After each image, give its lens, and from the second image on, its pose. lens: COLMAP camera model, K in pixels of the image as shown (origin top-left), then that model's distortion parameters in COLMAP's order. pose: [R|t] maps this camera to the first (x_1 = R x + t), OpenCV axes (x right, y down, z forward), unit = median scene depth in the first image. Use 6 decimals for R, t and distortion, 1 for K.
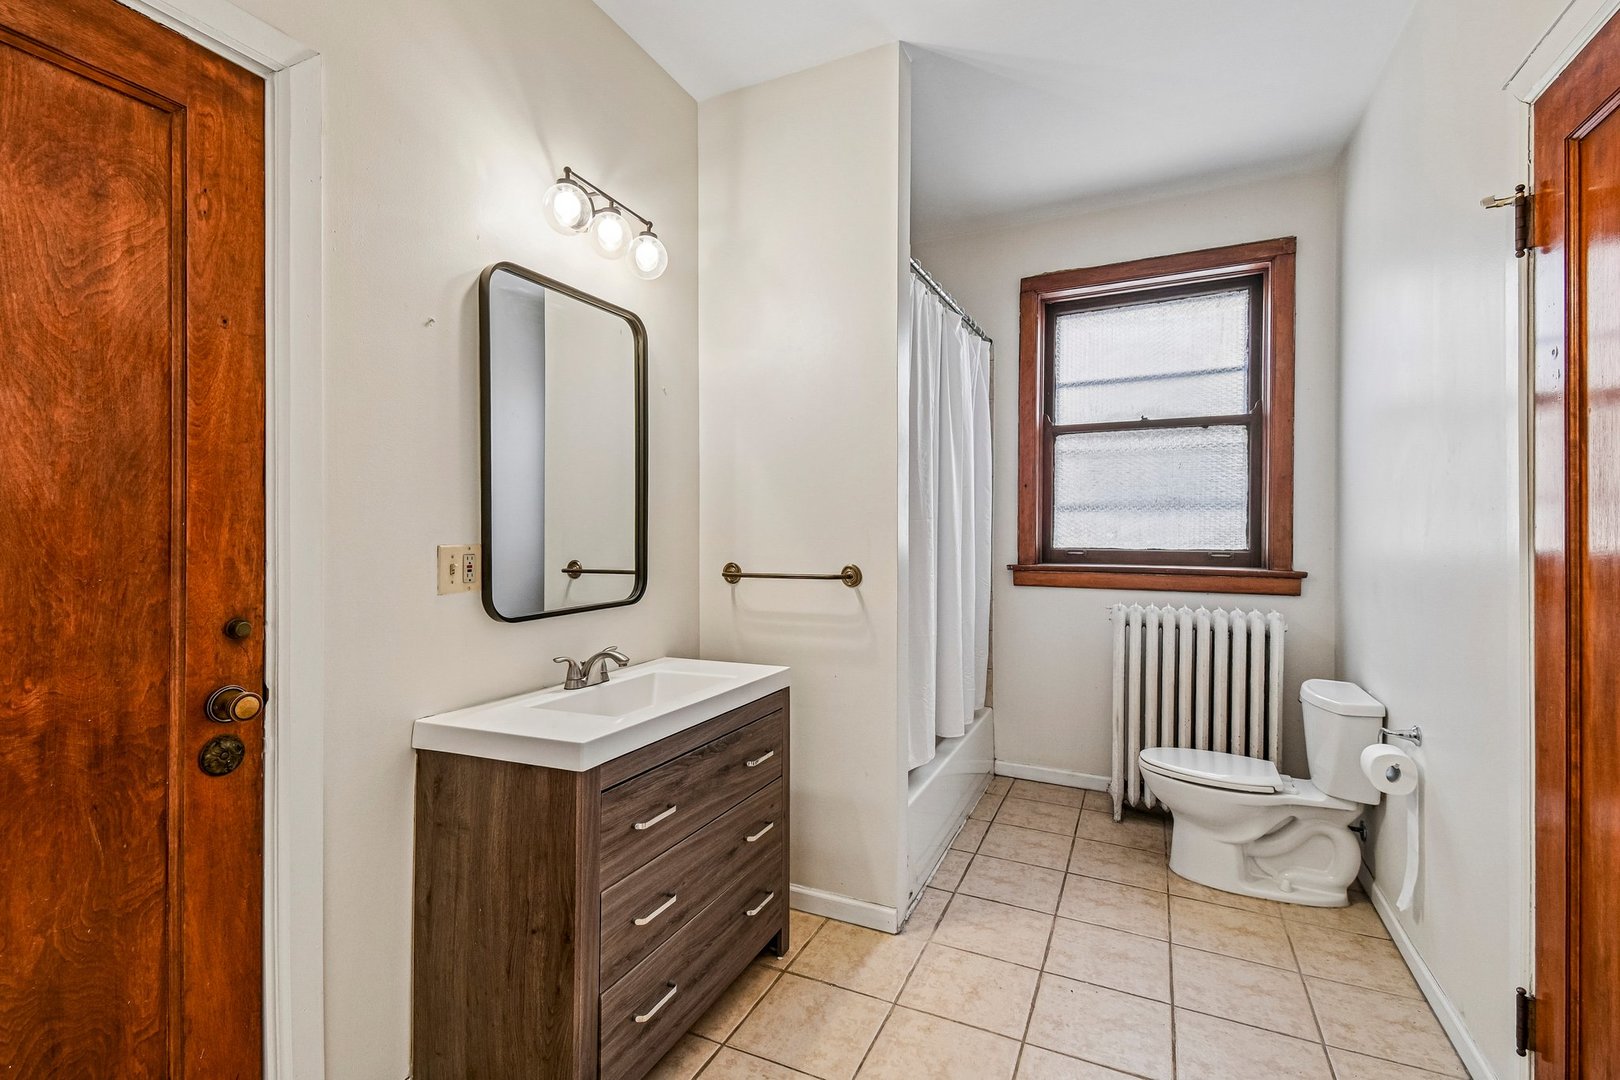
lens RADIAL K [[713.2, 0, 805.4], [0, 713.2, 526.1], [0, 0, 1]] dist [0.049203, -0.022182]
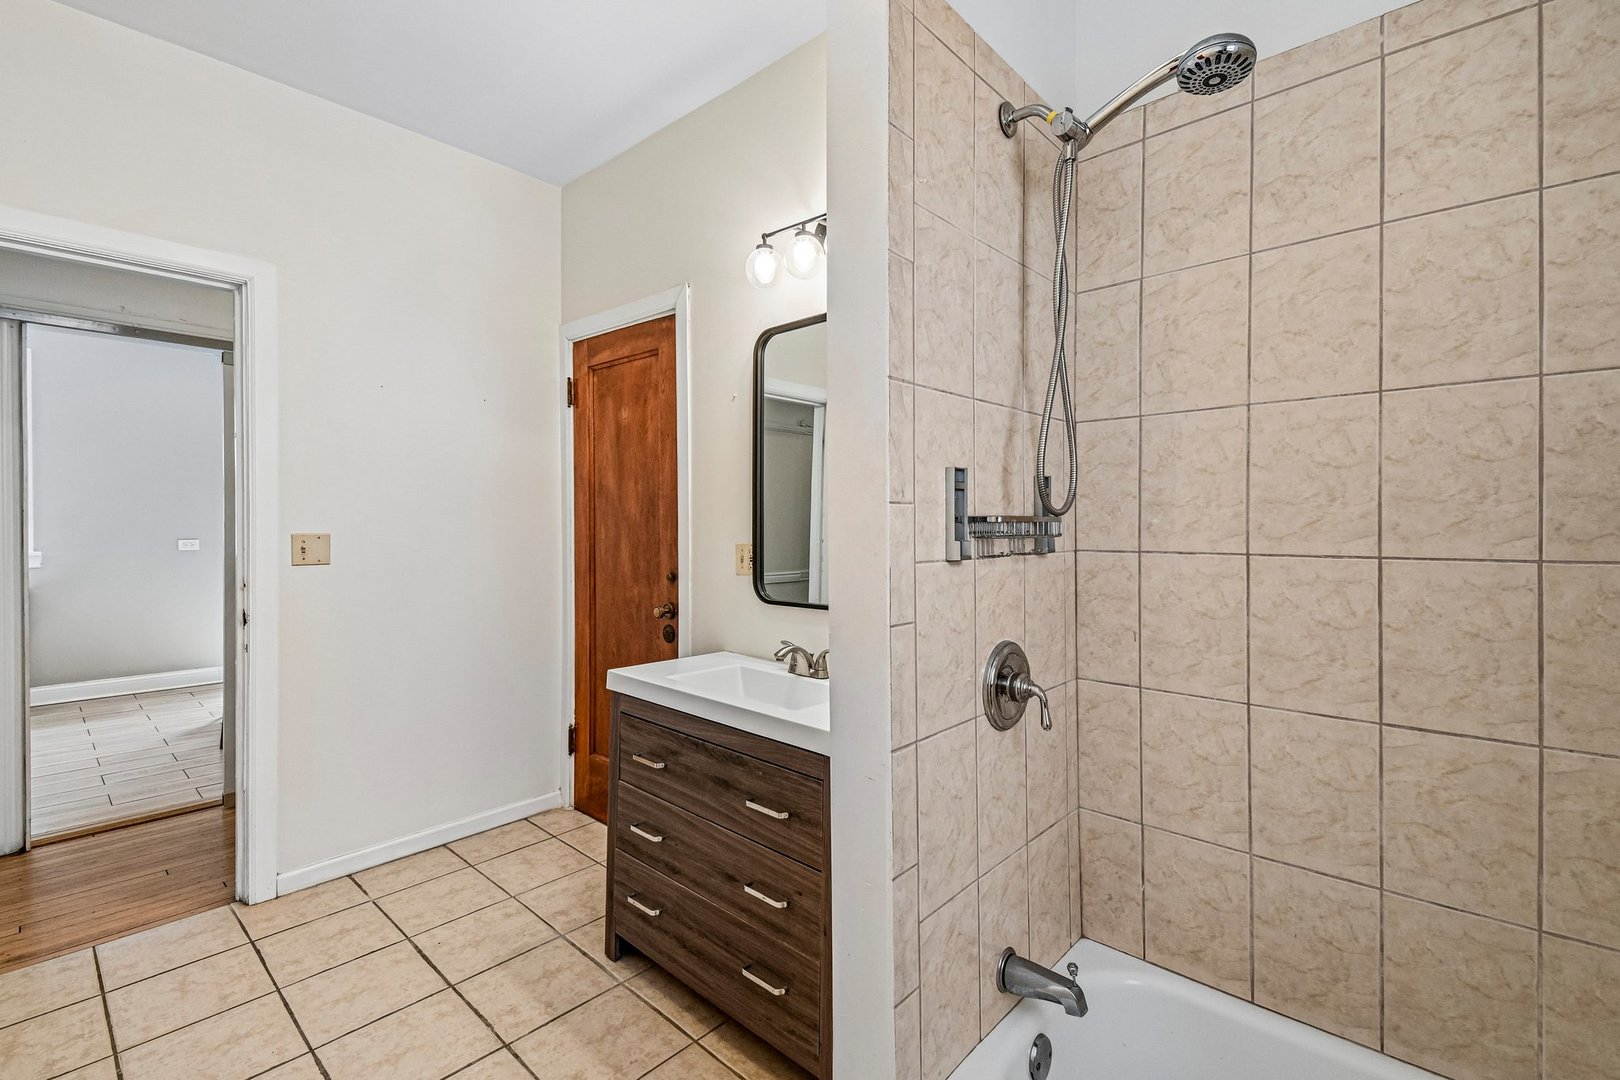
lens RADIAL K [[713.2, 0, 805.4], [0, 713.2, 526.1], [0, 0, 1]] dist [0.049203, -0.022182]
pose [[-0.287445, 0.003087, -0.957792, 0.850944], [-0.000506, 0.999994, 0.003375, -0.012862], [0.957797, 0.001455, -0.287441, 1.499438]]
